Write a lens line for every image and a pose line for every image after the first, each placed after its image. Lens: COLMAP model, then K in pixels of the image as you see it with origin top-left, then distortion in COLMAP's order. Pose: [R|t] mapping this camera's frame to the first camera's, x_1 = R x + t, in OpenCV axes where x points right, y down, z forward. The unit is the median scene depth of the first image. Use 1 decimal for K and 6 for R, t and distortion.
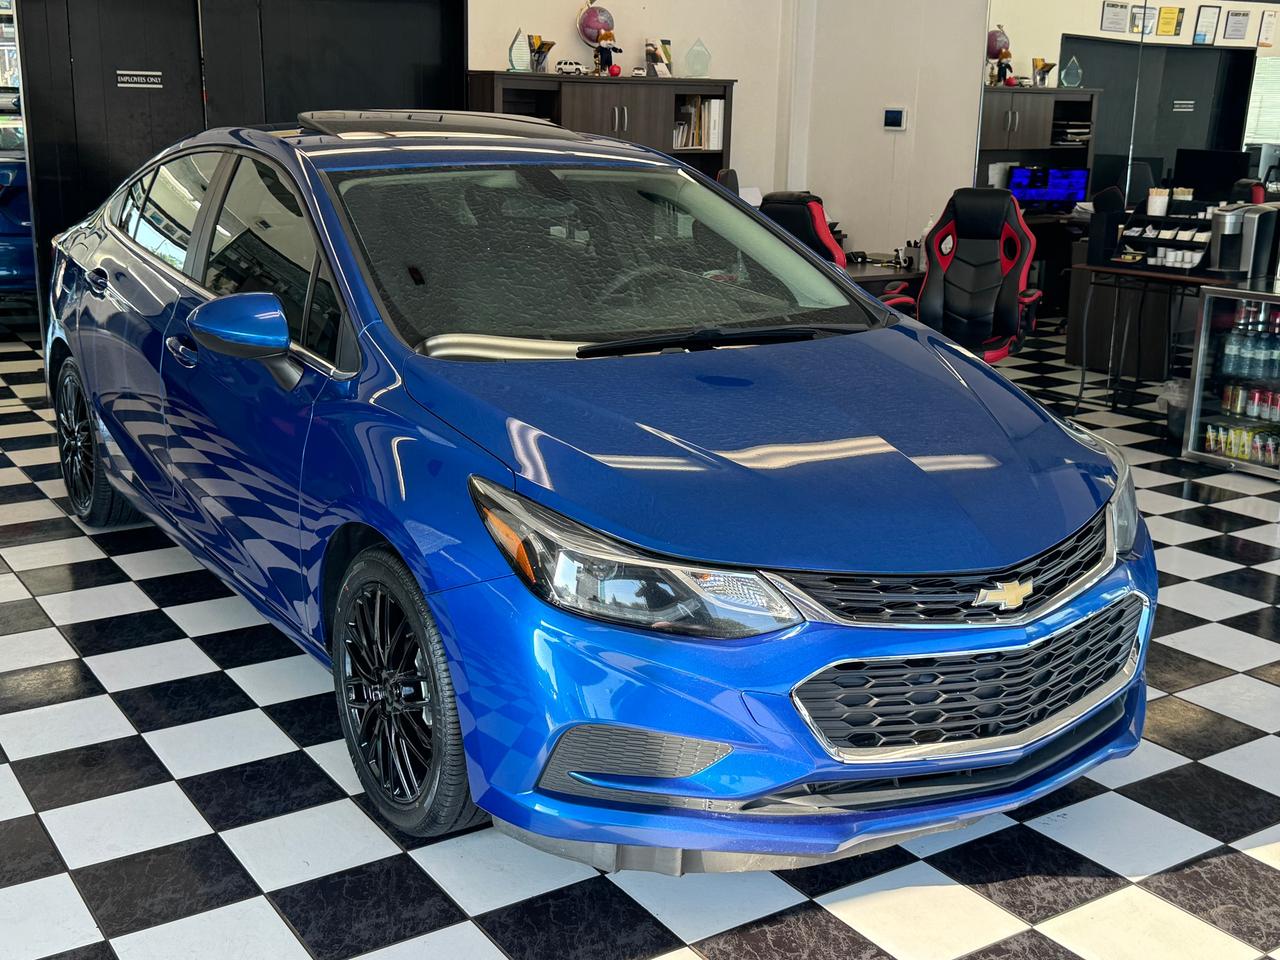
lens RADIAL K [[1470.3, 0, 640.0], [0, 1470.3, 480.0], [0, 0, 1]] dist [0.055850, 0.002291]
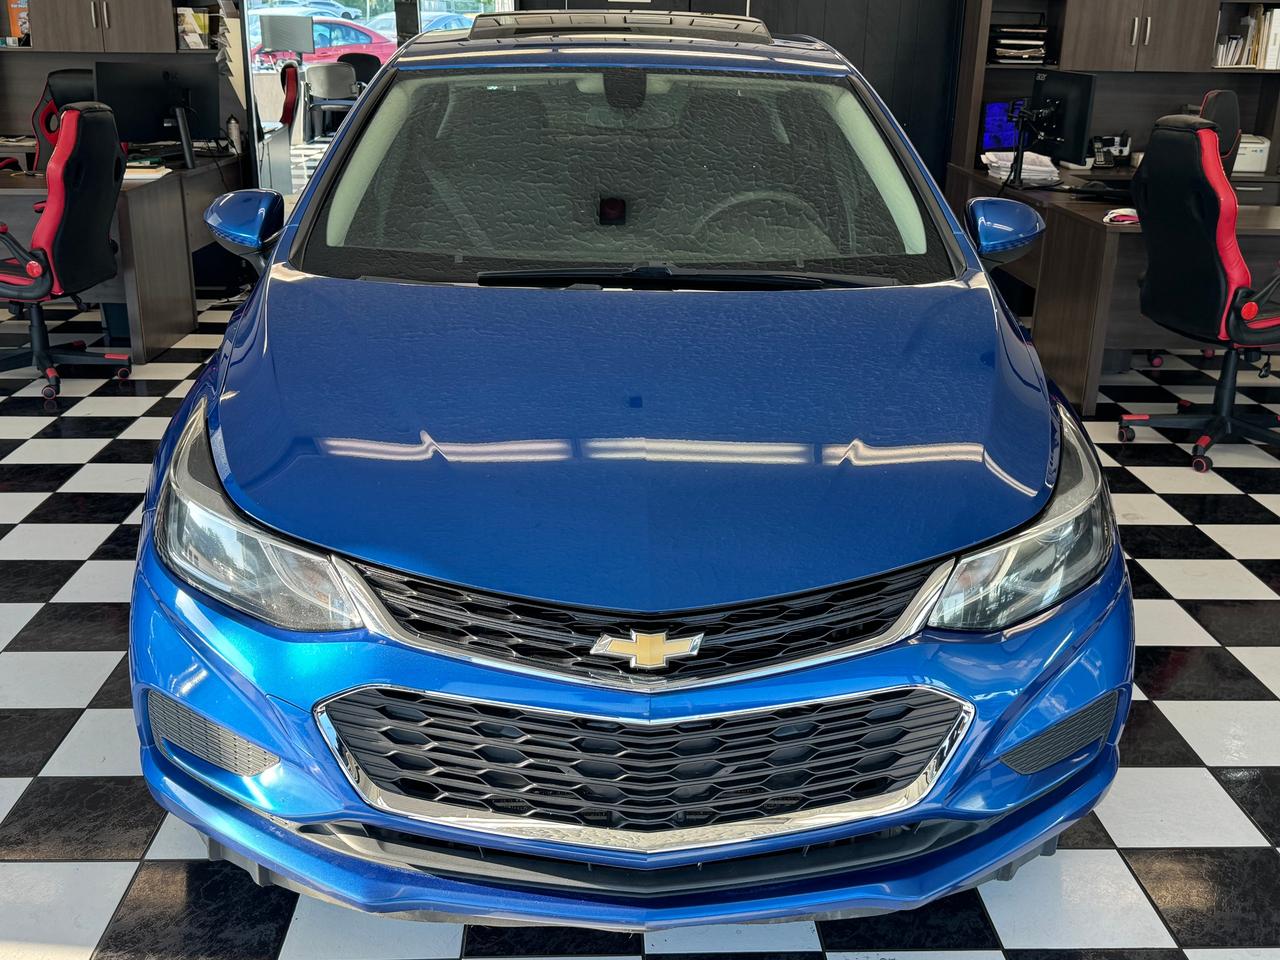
lens RADIAL K [[1363.9, 0, 640.0], [0, 1363.9, 480.0], [0, 0, 1]] dist [0.241341, -0.545309]
pose [[0.859202, 0.162054, -0.485294, 0.572538], [-0.130366, 0.986548, 0.098628, -0.075945], [0.494749, -0.021476, 0.868771, 0.396367]]
